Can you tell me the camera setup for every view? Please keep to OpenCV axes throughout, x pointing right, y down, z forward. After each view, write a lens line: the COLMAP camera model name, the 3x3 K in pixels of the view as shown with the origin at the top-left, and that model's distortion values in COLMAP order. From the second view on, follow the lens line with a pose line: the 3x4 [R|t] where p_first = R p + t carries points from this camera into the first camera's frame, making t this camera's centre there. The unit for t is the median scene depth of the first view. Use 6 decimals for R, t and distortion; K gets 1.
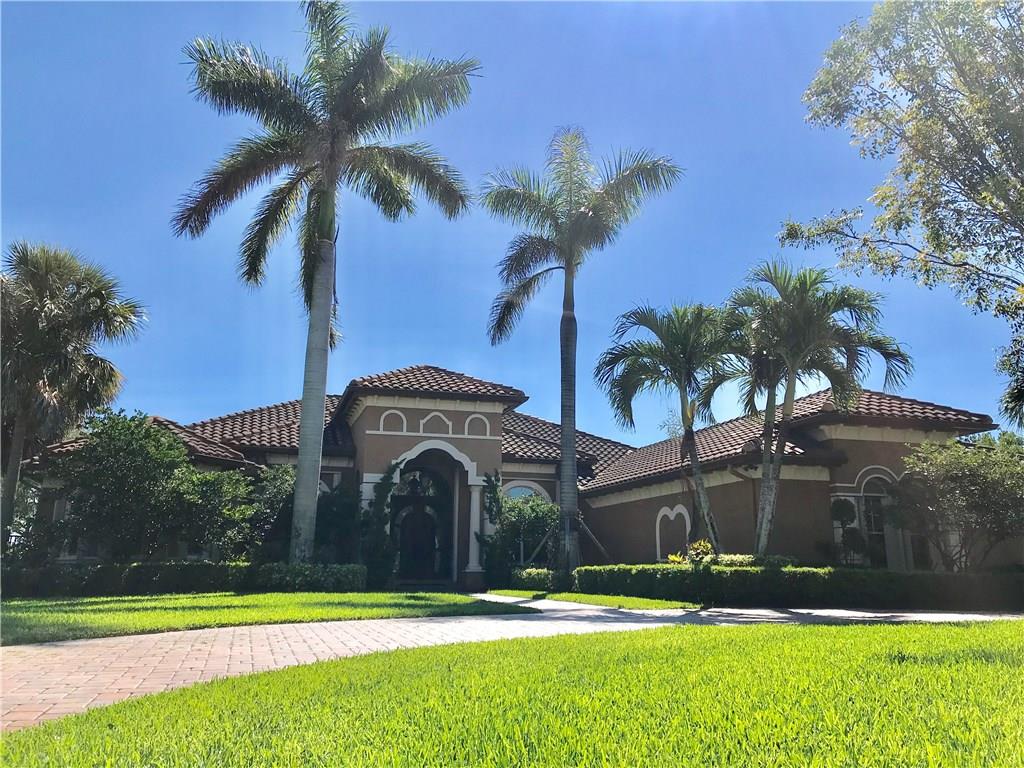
lens RADIAL K [[843.0, 0, 510.6], [0, 843.0, 360.1], [0, 0, 1]] dist [0.074735, -0.128675]
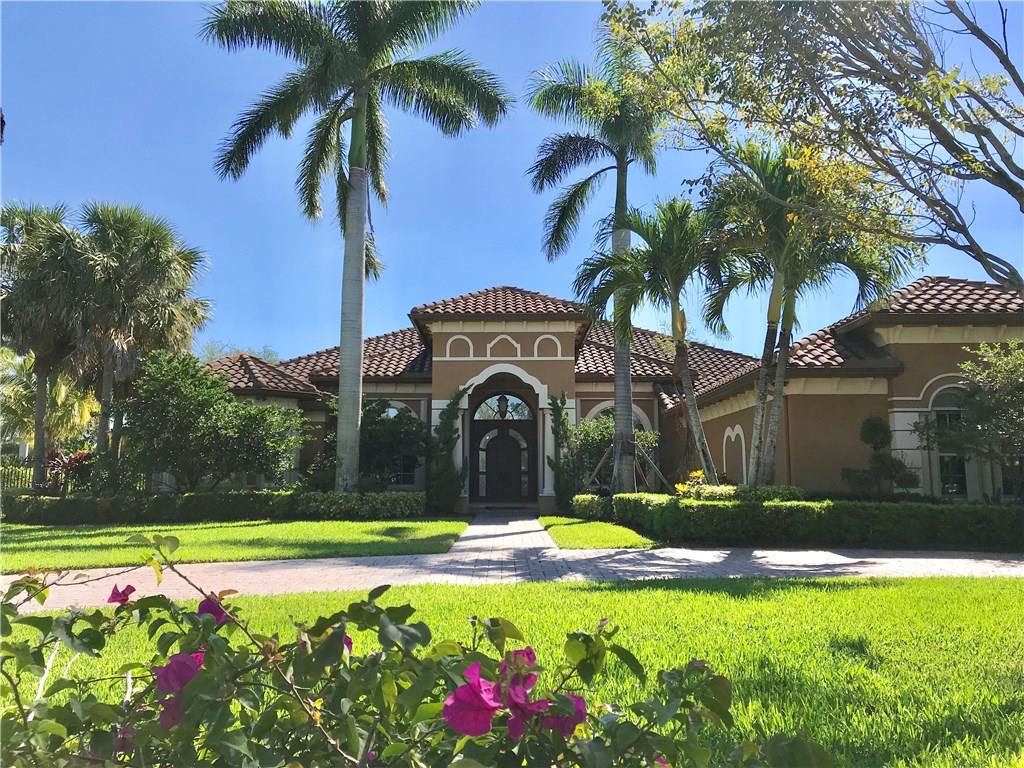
lens RADIAL K [[843.0, 0, 510.6], [0, 843.0, 360.1], [0, 0, 1]] dist [0.074735, -0.128675]
pose [[0.956186, -0.047349, -0.288906, 0.227161], [0.076194, 0.993075, 0.089423, 0.005319], [0.282671, -0.107518, 0.953172, 0.090890]]
